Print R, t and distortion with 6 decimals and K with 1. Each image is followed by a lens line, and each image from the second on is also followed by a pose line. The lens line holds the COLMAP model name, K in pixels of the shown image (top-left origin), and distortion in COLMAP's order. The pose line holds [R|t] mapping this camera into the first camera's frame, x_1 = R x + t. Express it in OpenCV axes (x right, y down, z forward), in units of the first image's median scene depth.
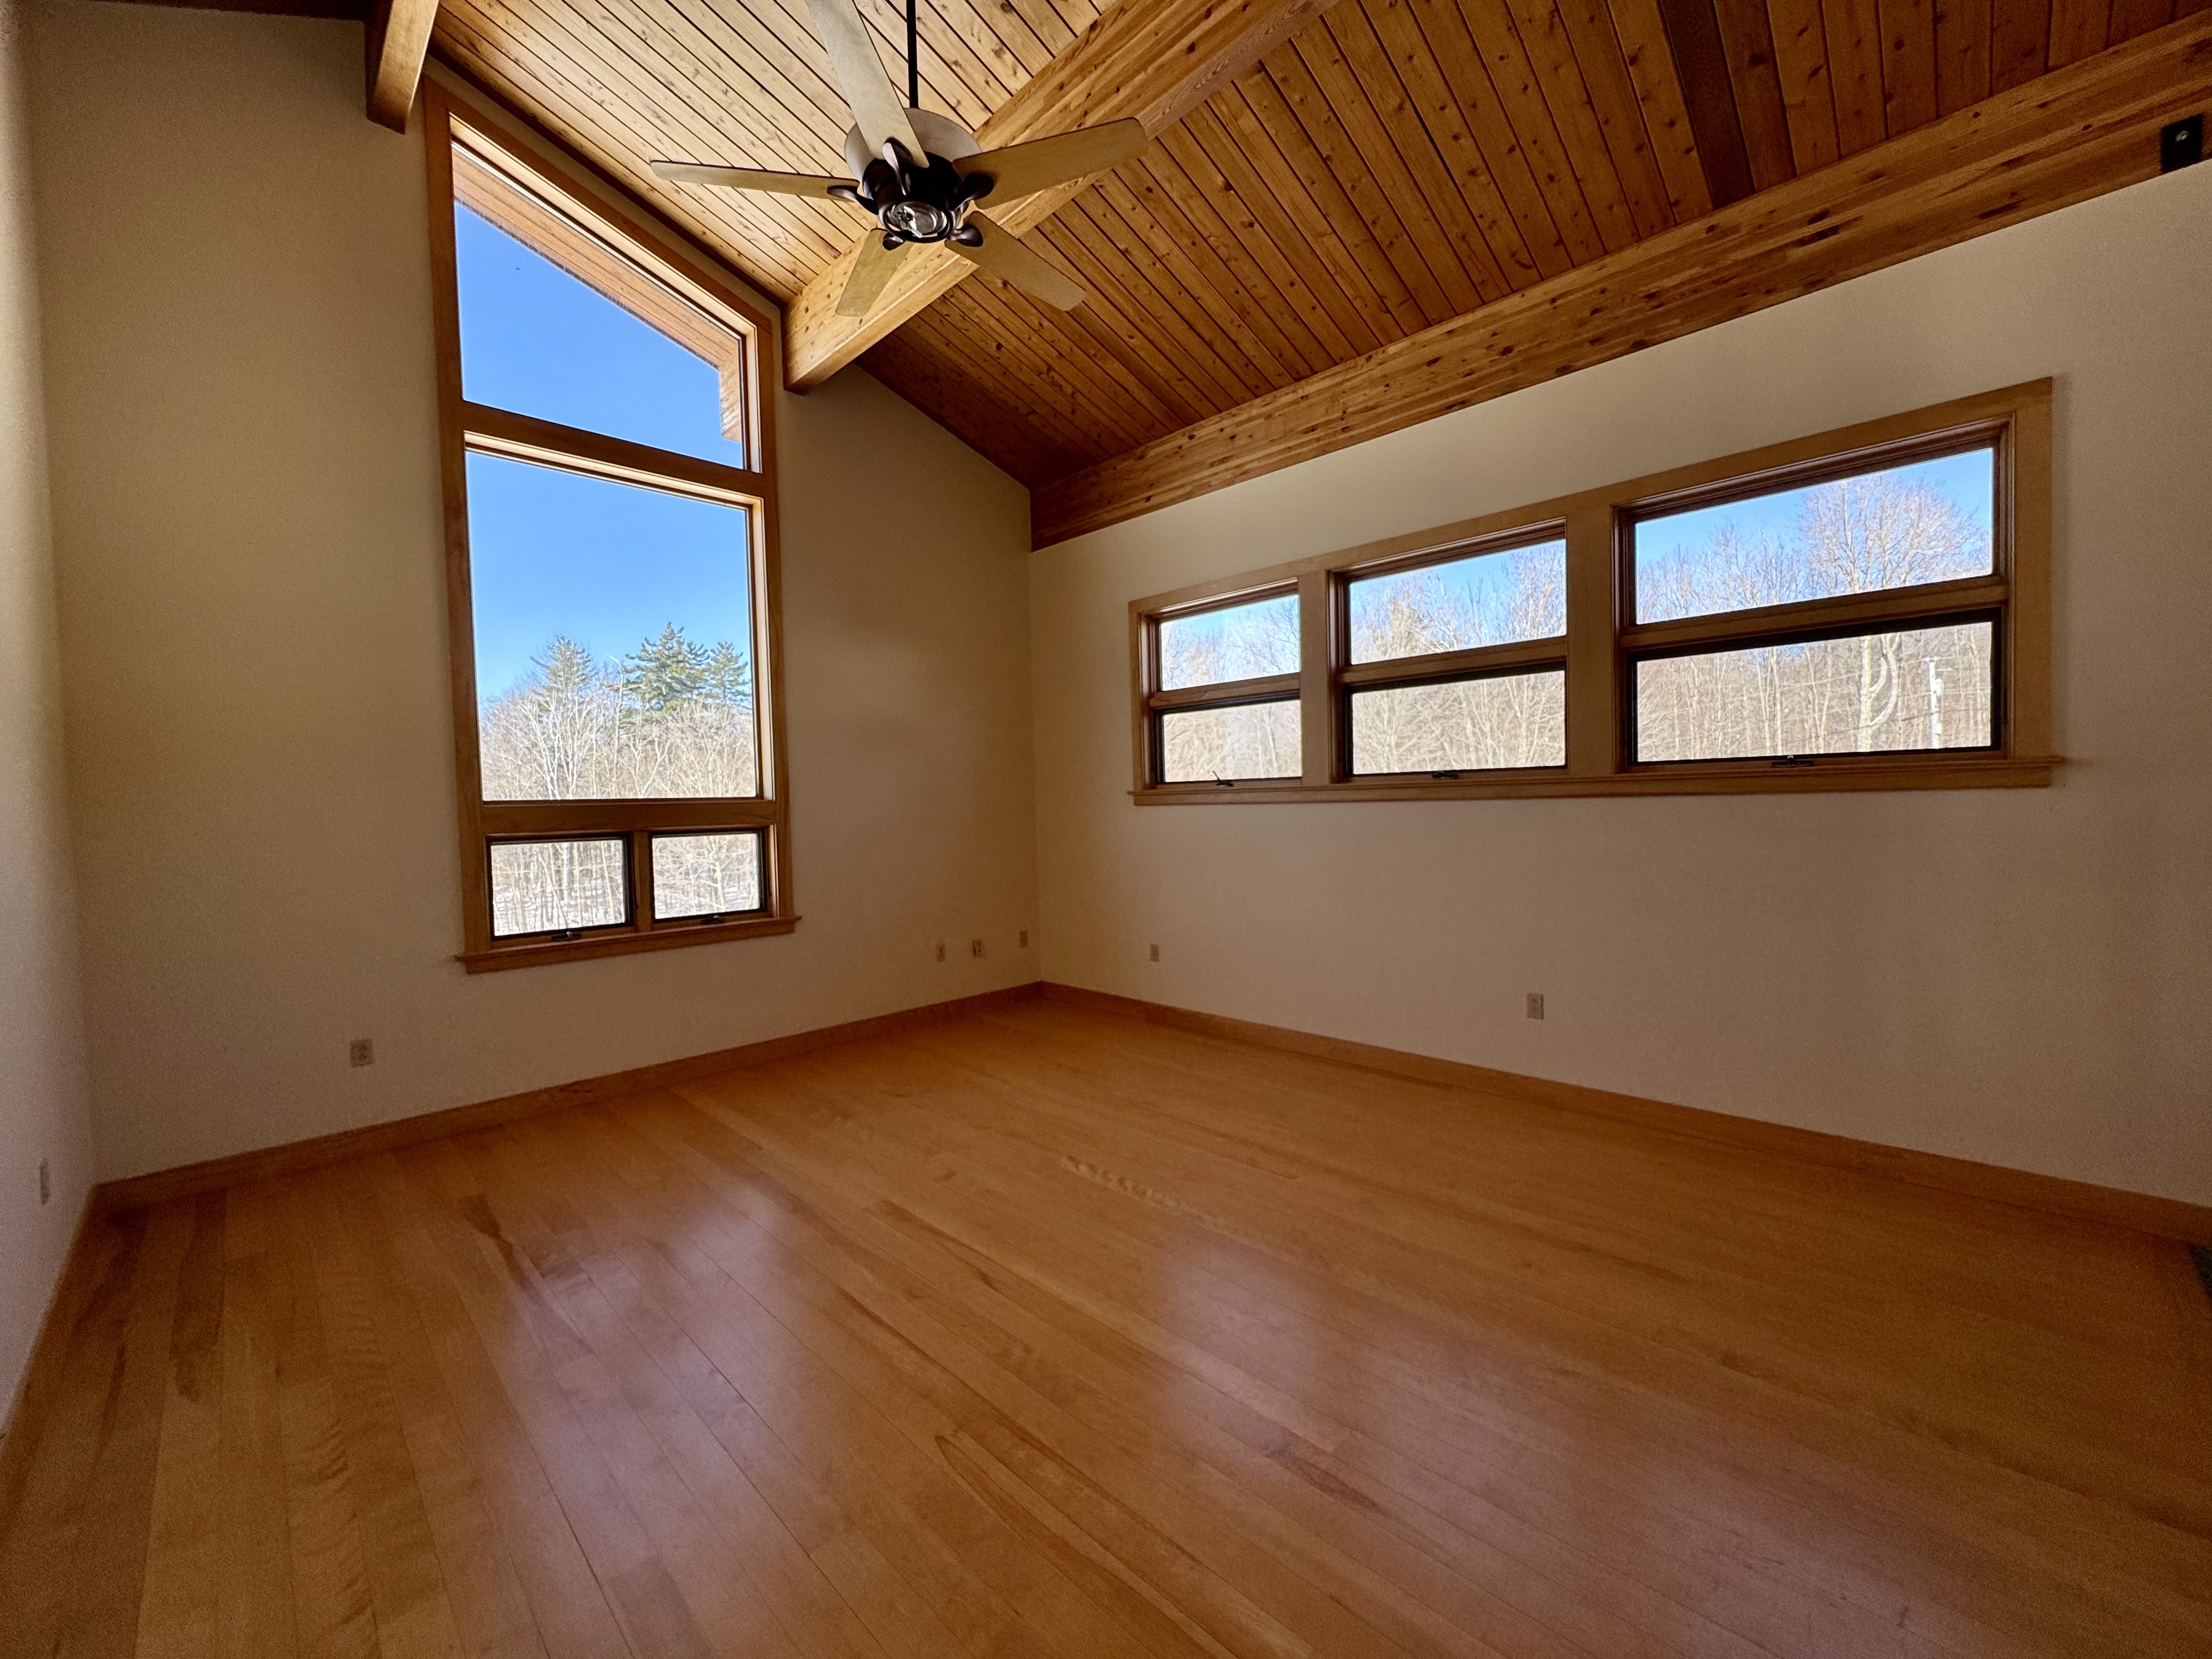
lens RADIAL K [[882.4, 0, 1109.8], [0, 882.4, 825.1], [0, 0, 1]] dist [-0.004103, 0.000328]
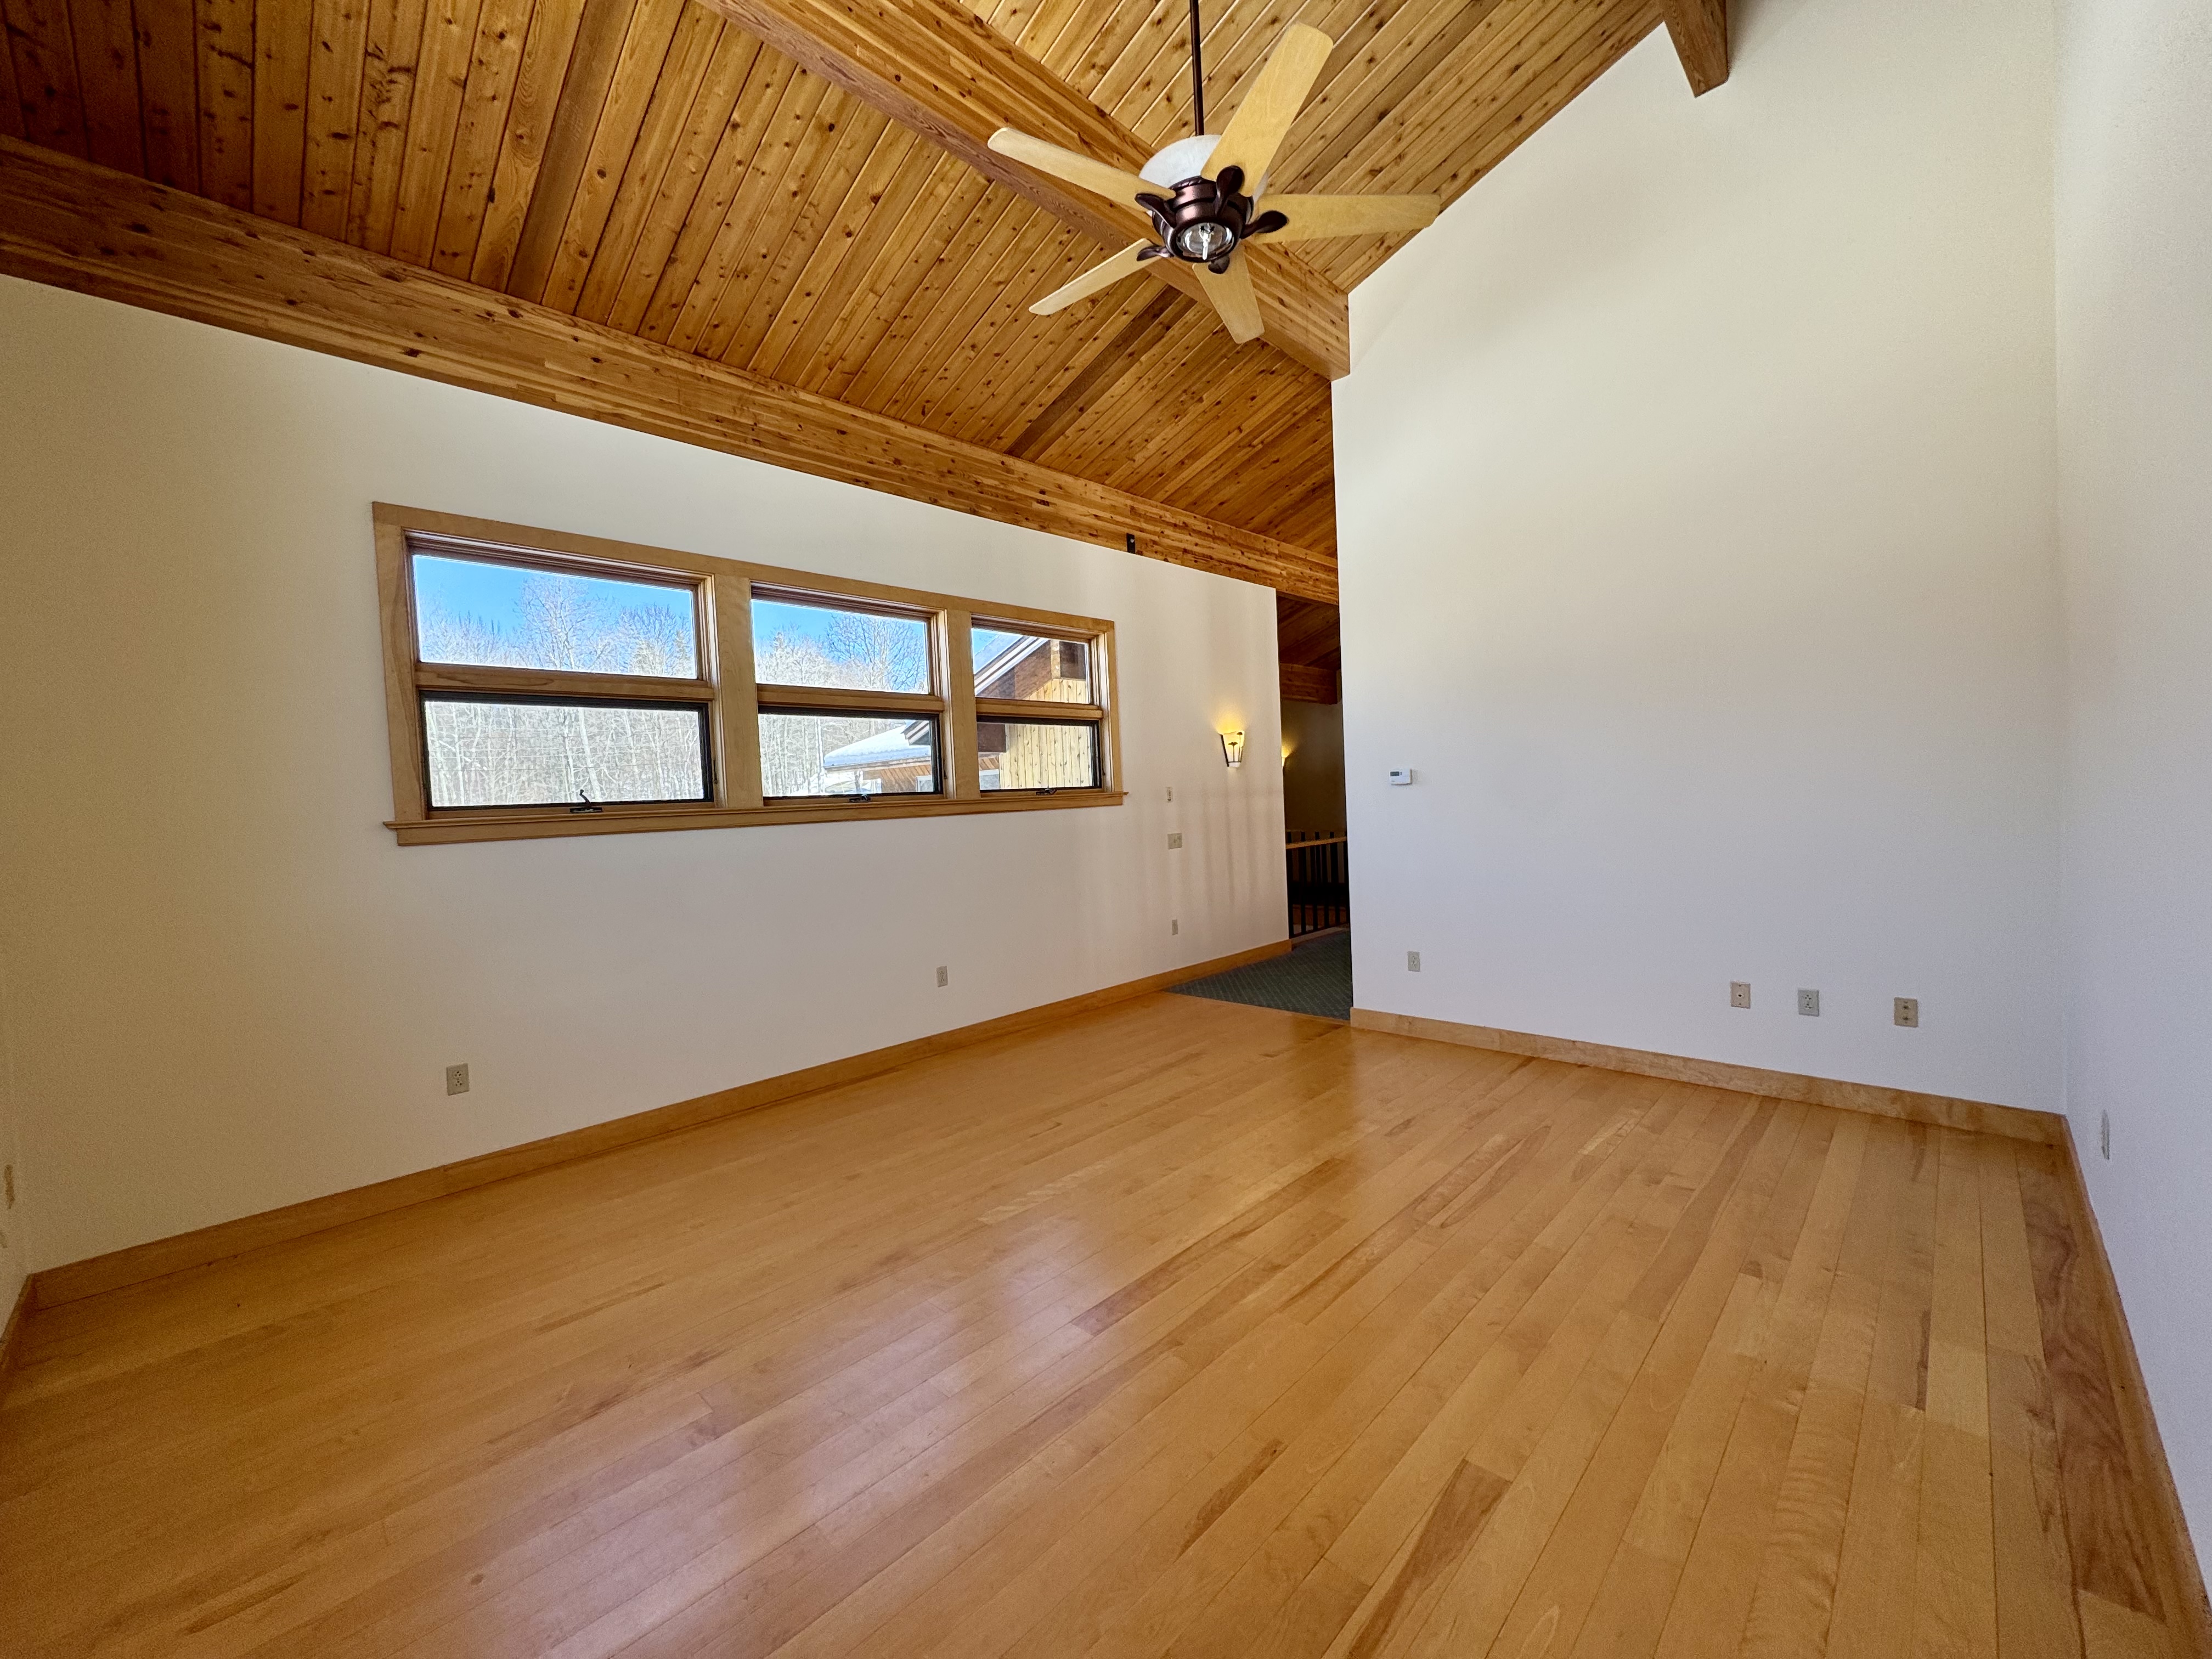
lens RADIAL K [[882.4, 0, 1102.0], [0, 882.4, 825.4], [0, 0, 1]] dist [-0.004103, 0.000328]
pose [[-0.012620, -0.000329, 0.999920, -0.771321], [0.078426, 0.996919, 0.001318, 0.001038], [-0.996840, 0.078436, -0.012555, 0.723623]]
